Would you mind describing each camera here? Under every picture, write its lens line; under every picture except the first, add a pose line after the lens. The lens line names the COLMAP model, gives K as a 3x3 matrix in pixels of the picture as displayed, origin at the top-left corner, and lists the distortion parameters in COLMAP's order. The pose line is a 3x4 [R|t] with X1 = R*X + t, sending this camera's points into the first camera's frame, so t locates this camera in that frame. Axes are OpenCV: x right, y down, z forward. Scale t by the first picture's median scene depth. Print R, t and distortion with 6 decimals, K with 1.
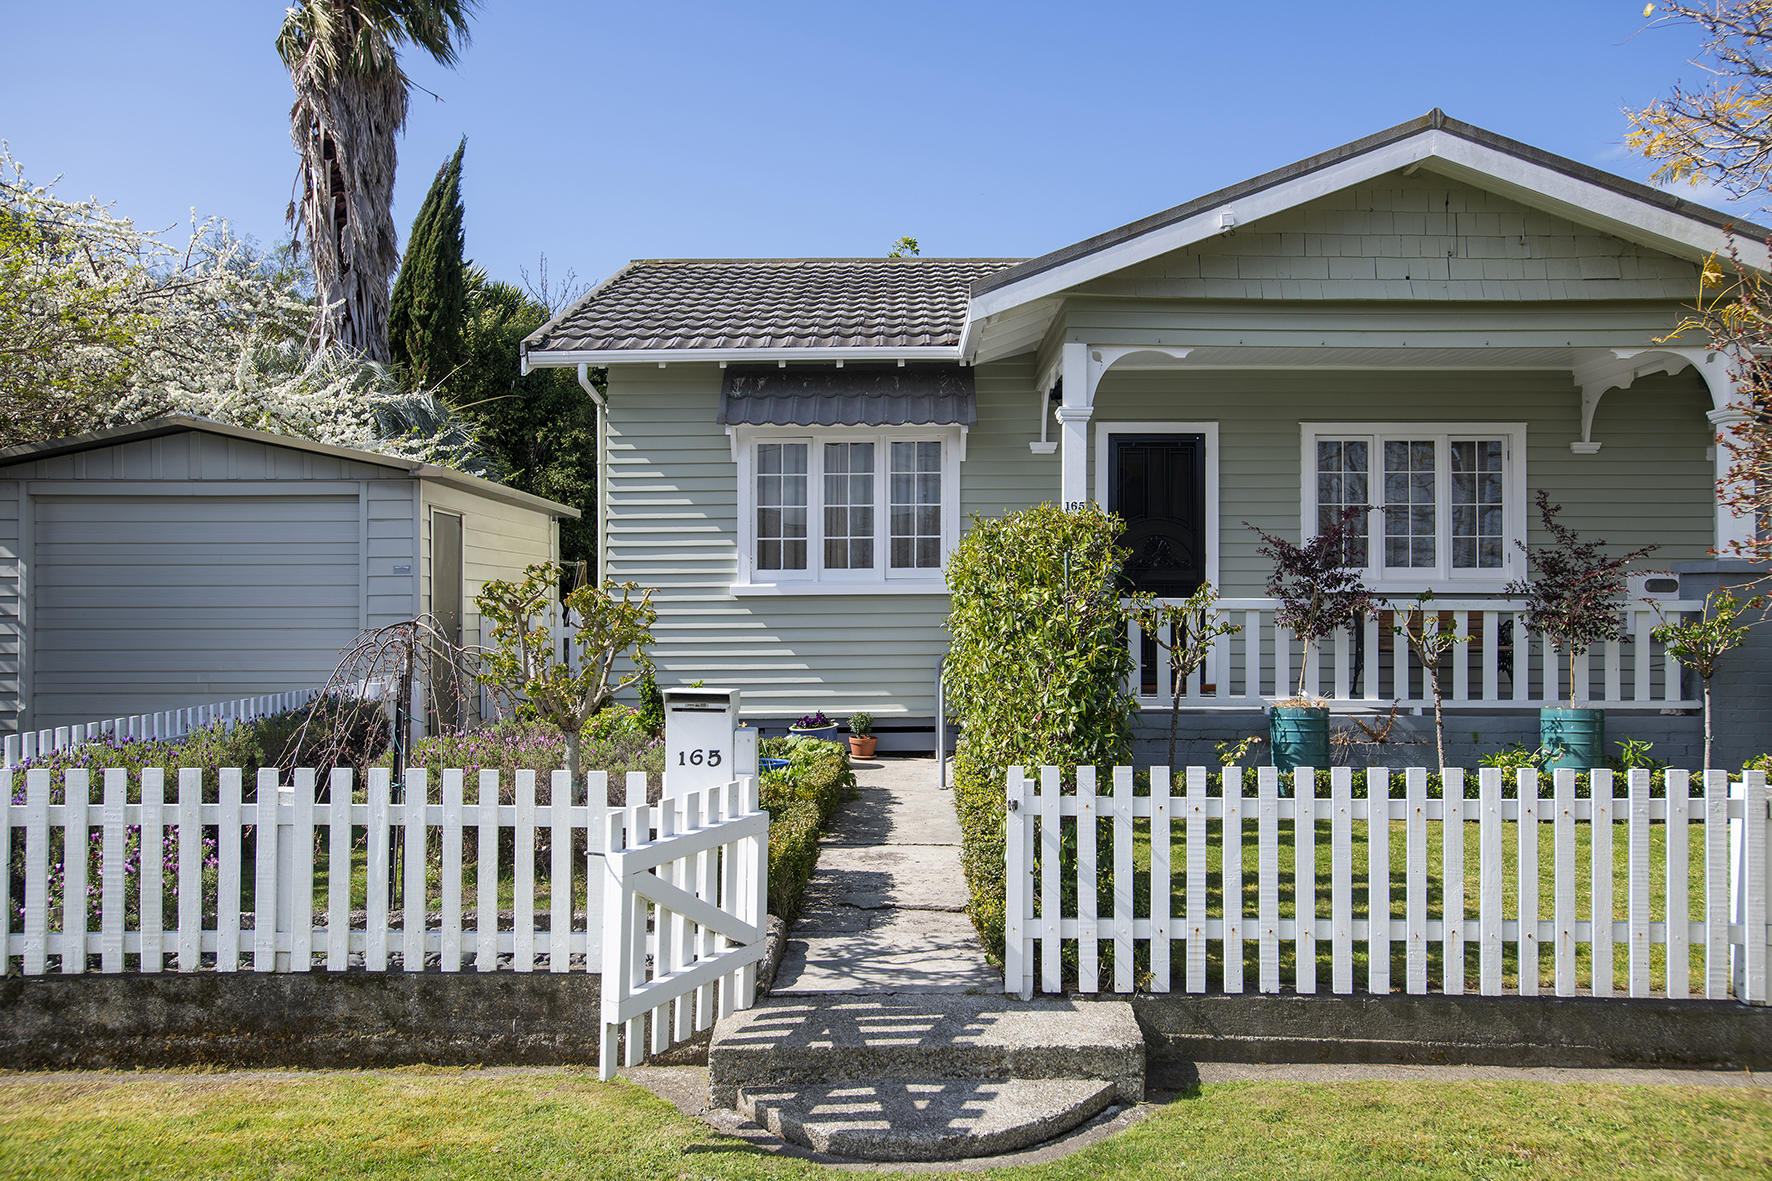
lens RADIAL K [[1420.9, 0, 881.7], [0, 1420.9, 562.0], [0, 0, 1]] dist [0.027539, 0.033637]
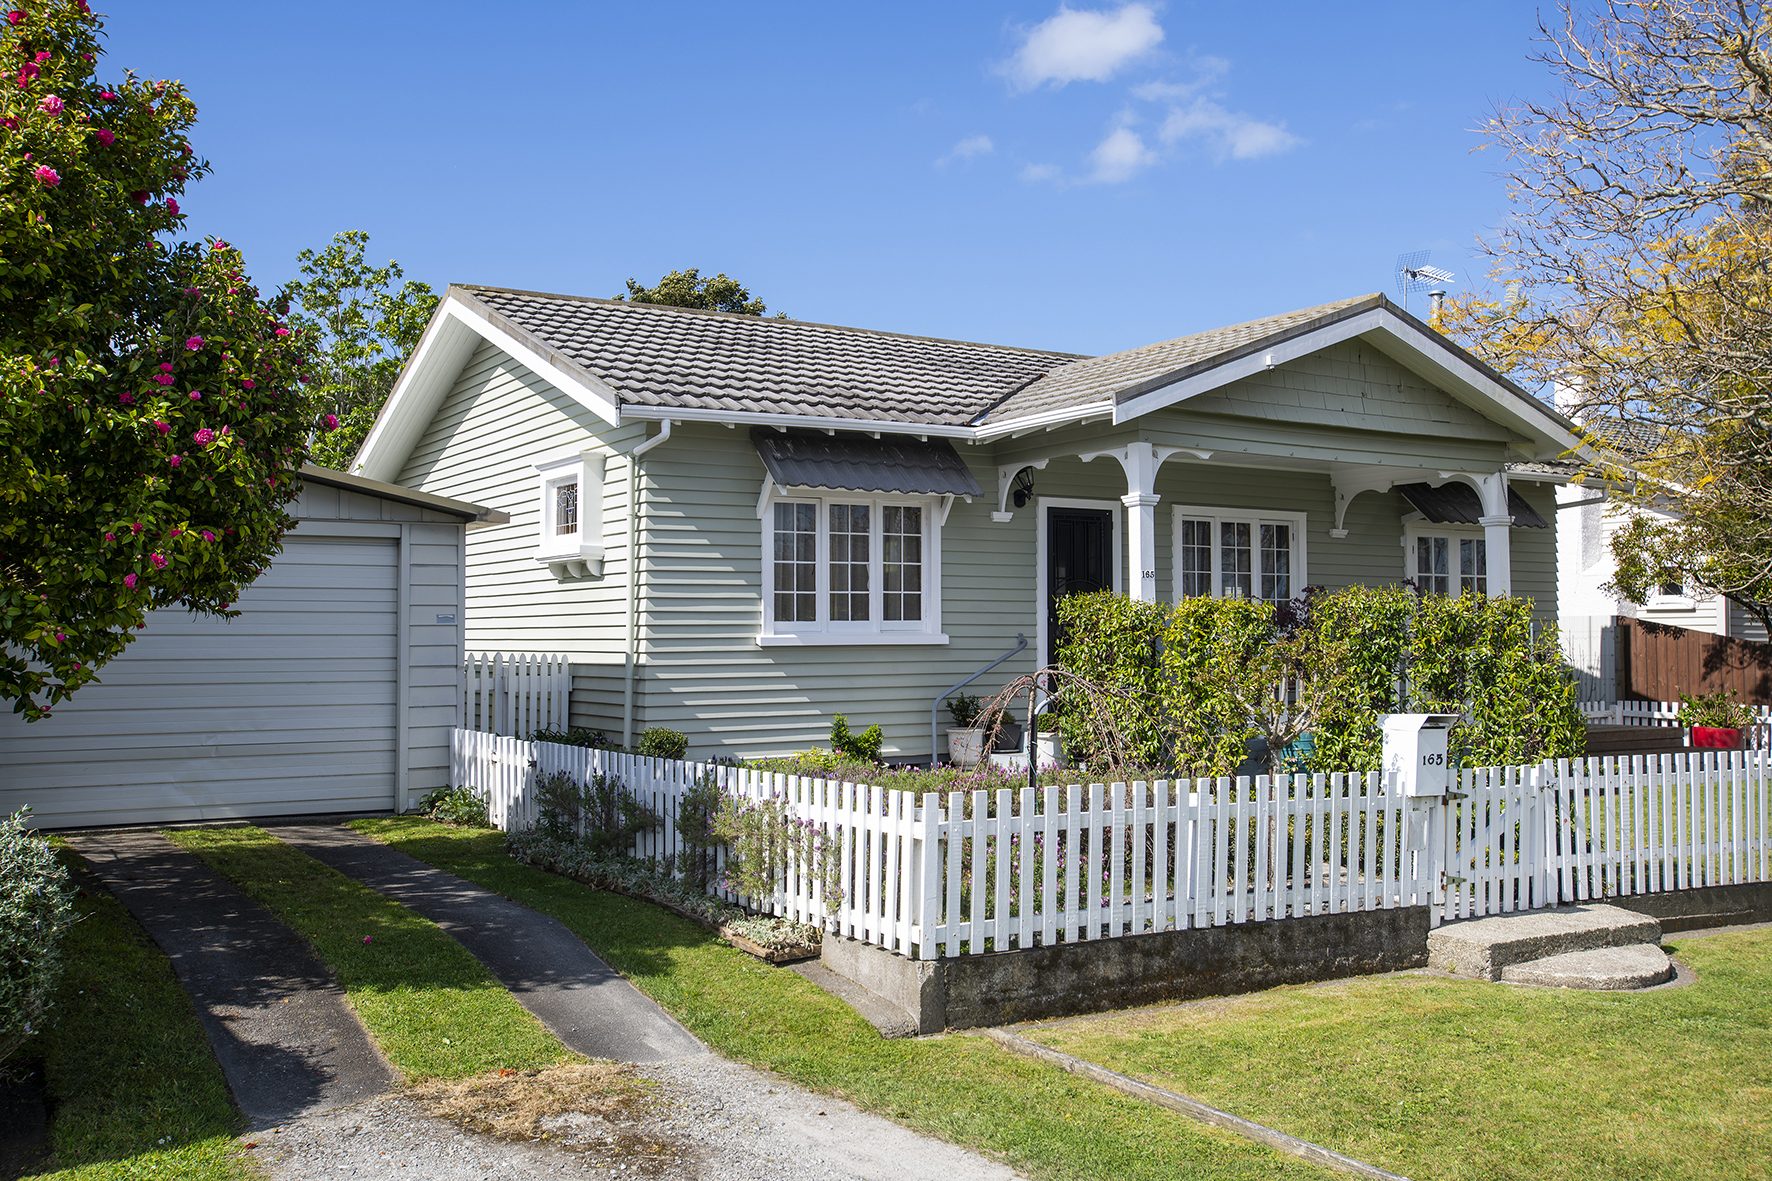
lens RADIAL K [[1611.6, 0, 884.3], [0, 1611.6, 590.4], [0, 0, 1]] dist [0.076921, 0.000000]
pose [[0.854786, 0.015760, 0.518742, -0.664029], [-0.012602, 0.999874, -0.009613, -0.007105], [-0.518828, 0.001680, 0.854877, -0.071650]]
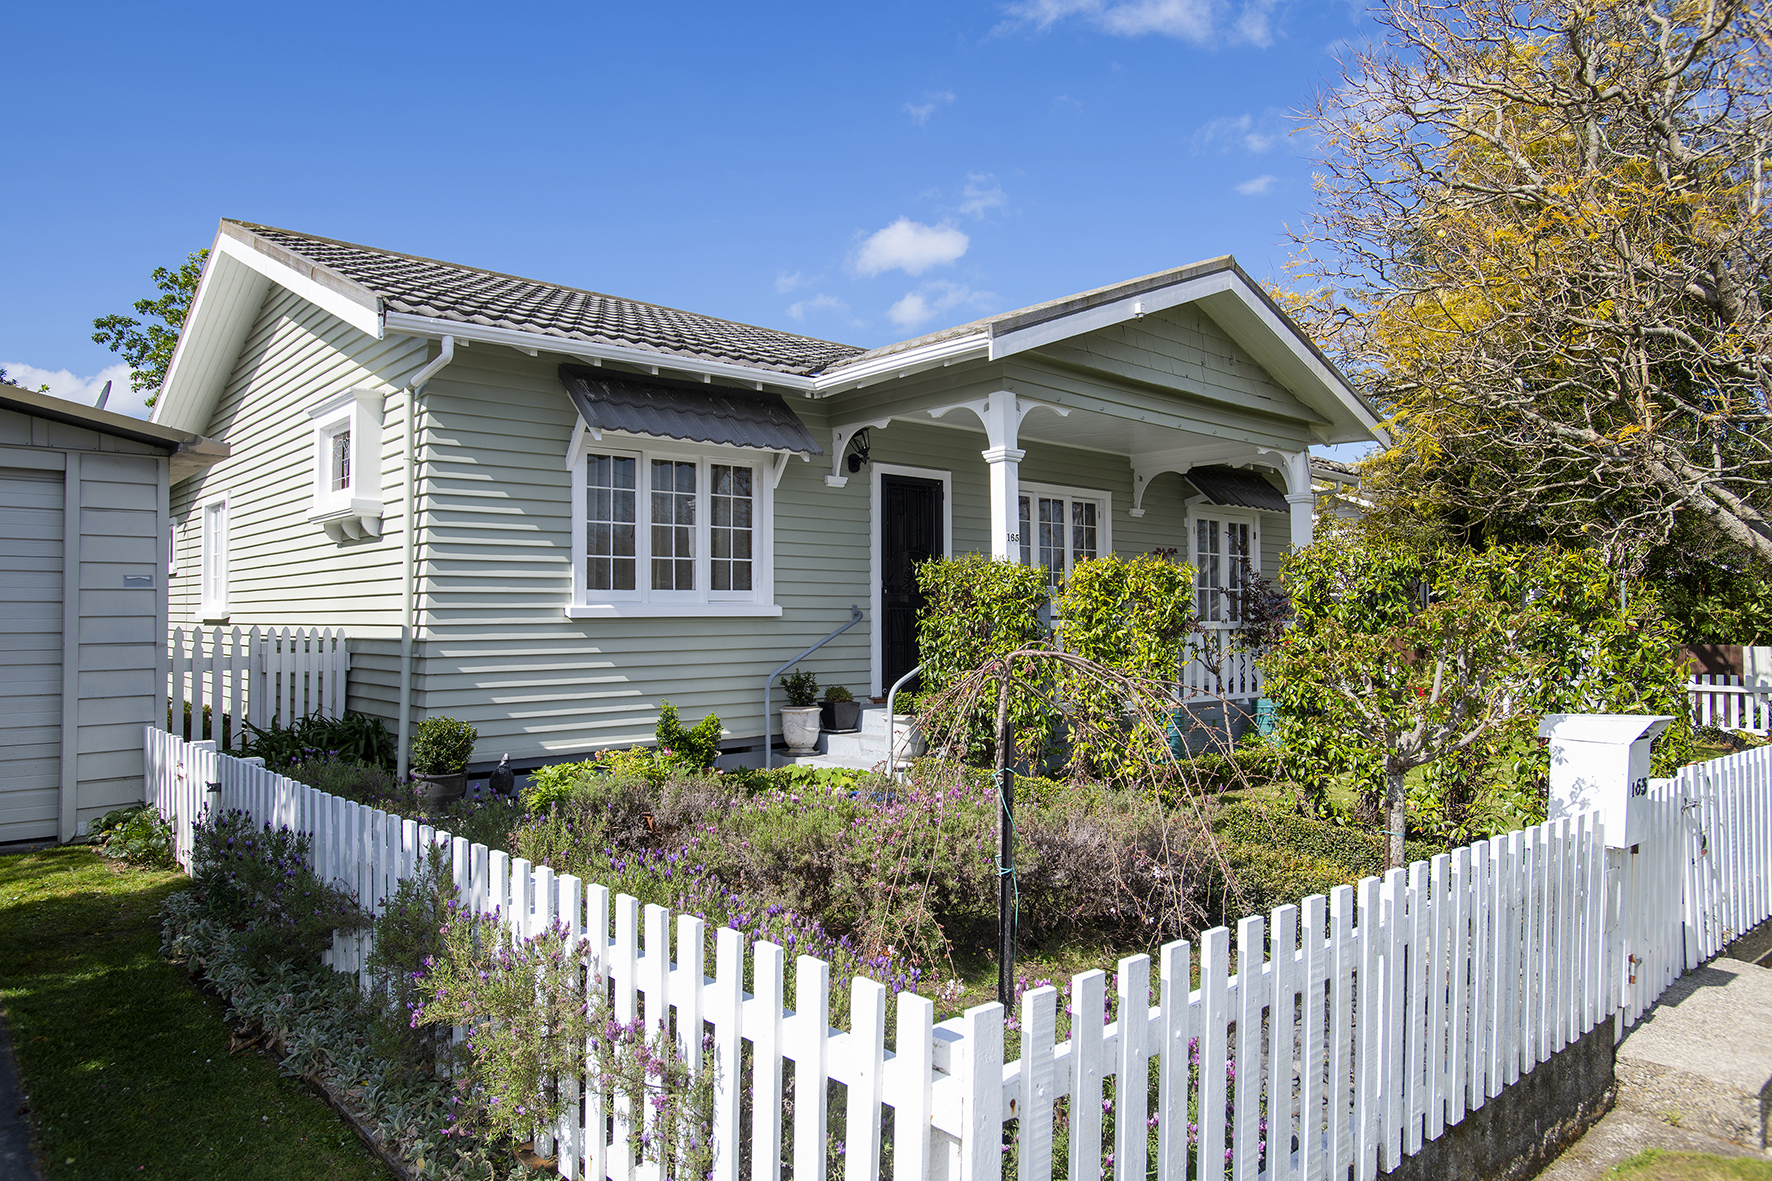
lens RADIAL K [[1117.6, 0, 878.7], [0, 1117.6, 597.4], [0, 0, 1]] dist [-0.006840, 0.010175]
pose [[0.750247, 0.011439, 0.661059, -0.439812], [-0.015076, 0.999886, -0.000193, 0.008271], [-0.660986, -0.009821, 0.750334, 0.343385]]
